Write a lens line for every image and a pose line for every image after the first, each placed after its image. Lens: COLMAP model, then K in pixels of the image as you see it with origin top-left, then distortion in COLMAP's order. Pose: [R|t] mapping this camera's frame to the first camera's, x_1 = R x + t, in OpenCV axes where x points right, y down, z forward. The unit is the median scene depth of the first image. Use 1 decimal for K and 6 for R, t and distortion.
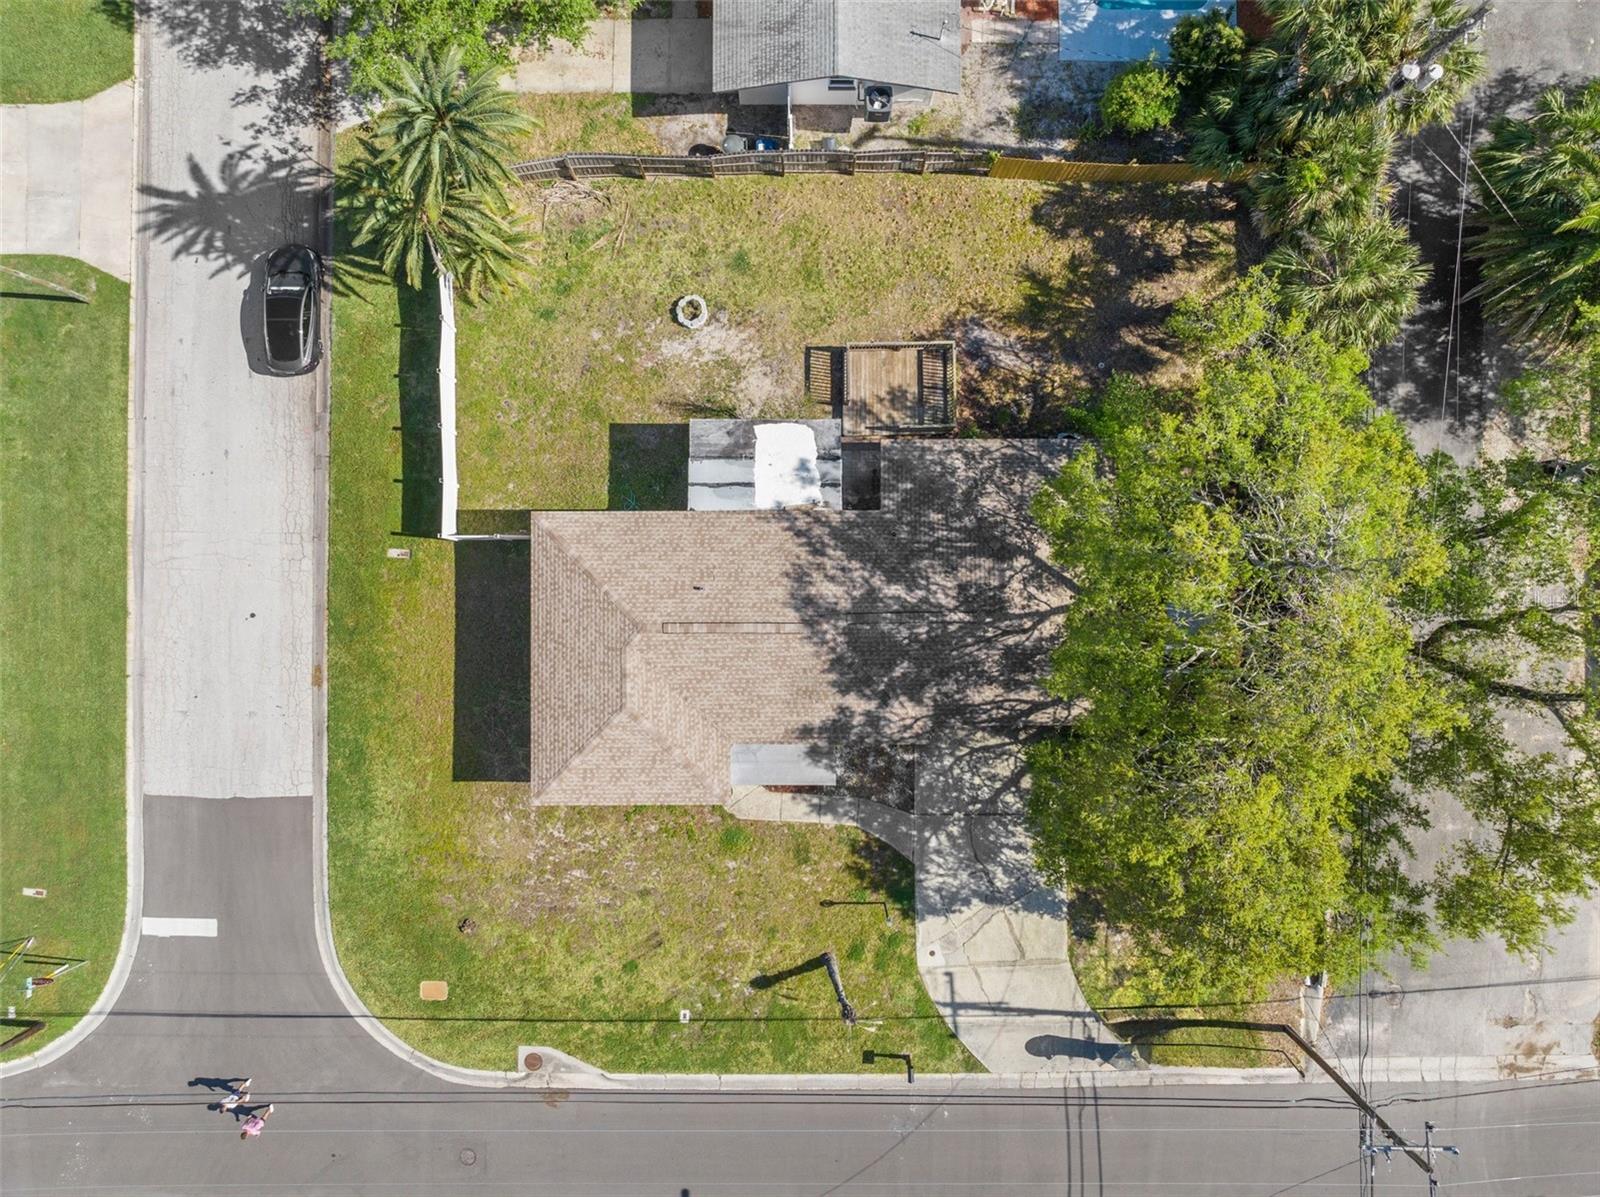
lens RADIAL K [[1142.2, 0, 800.0], [0, 1142.2, 598.5], [0, 0, 1]] dist [-0.049321, 0.001335]
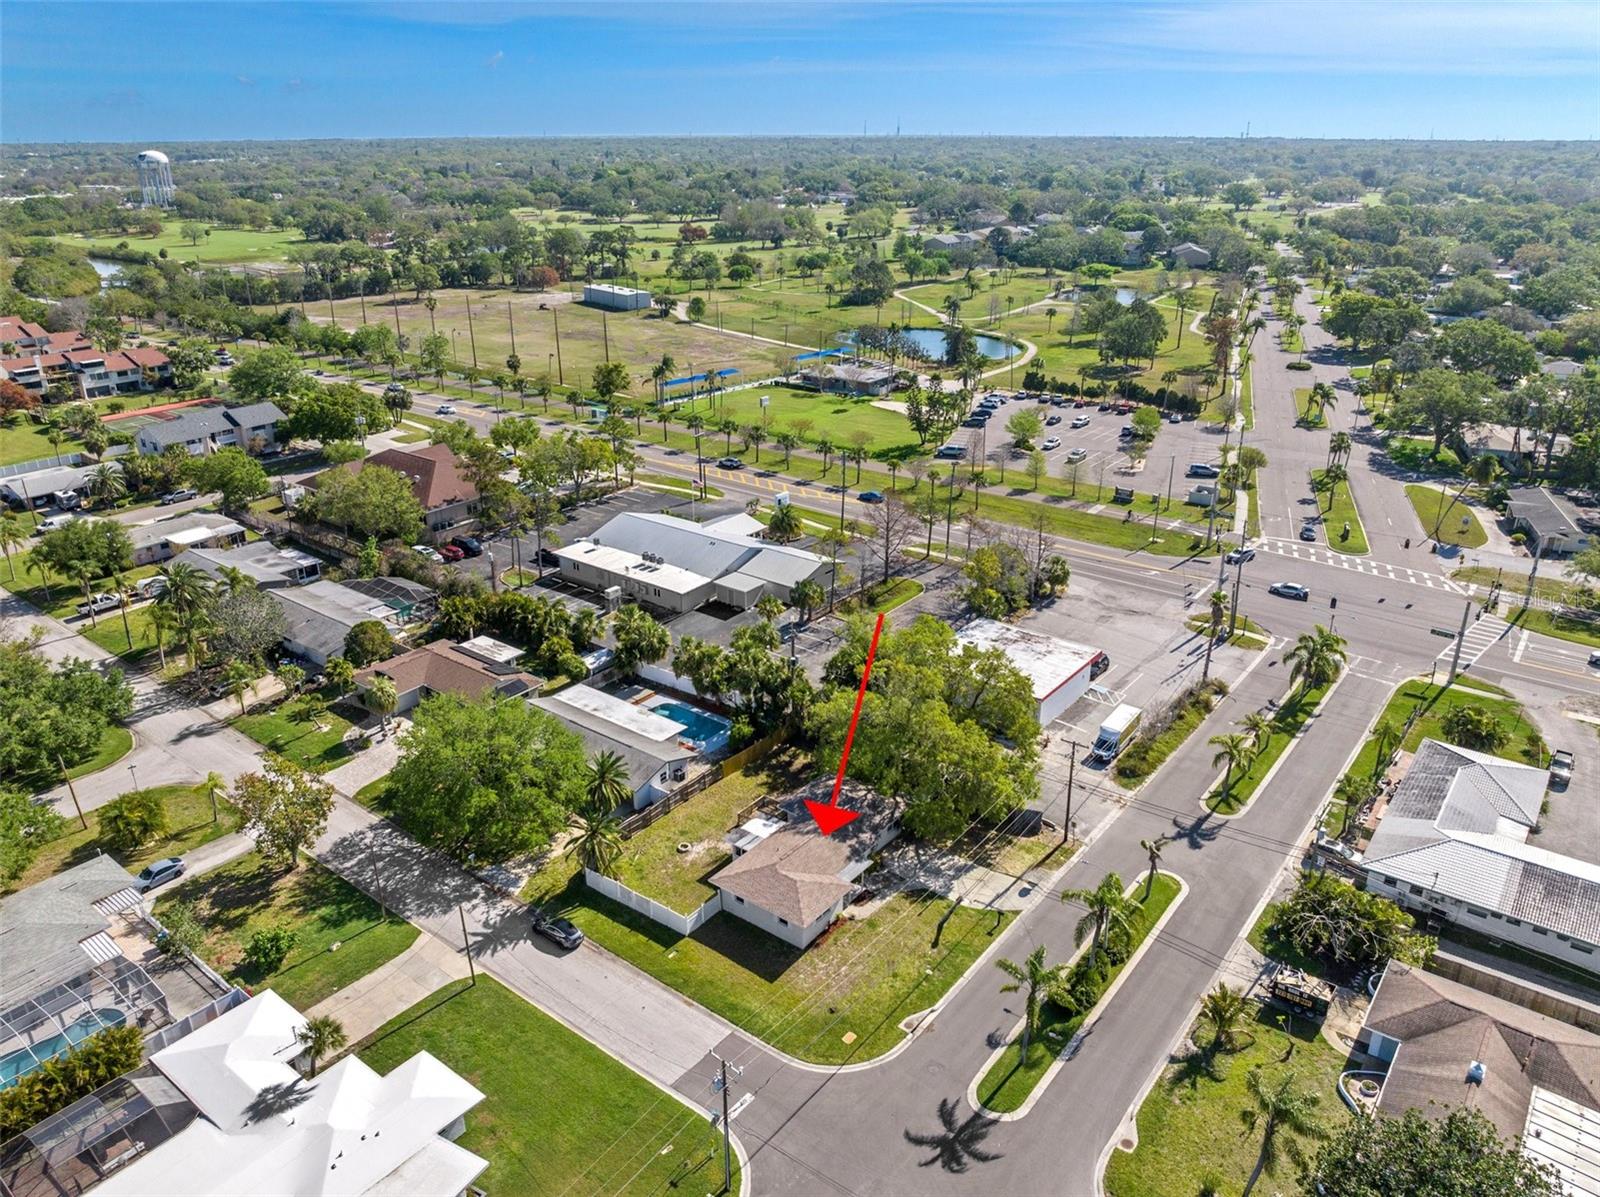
lens RADIAL K [[1142.2, 0, 800.0], [0, 1142.2, 598.5], [0, 0, 1]] dist [-0.049321, 0.001335]
pose [[0.613604, -0.305082, 0.728296, -1.564272], [0.789597, 0.243114, -0.563411, 1.193428], [-0.005172, 0.920772, 0.390067, -0.449603]]
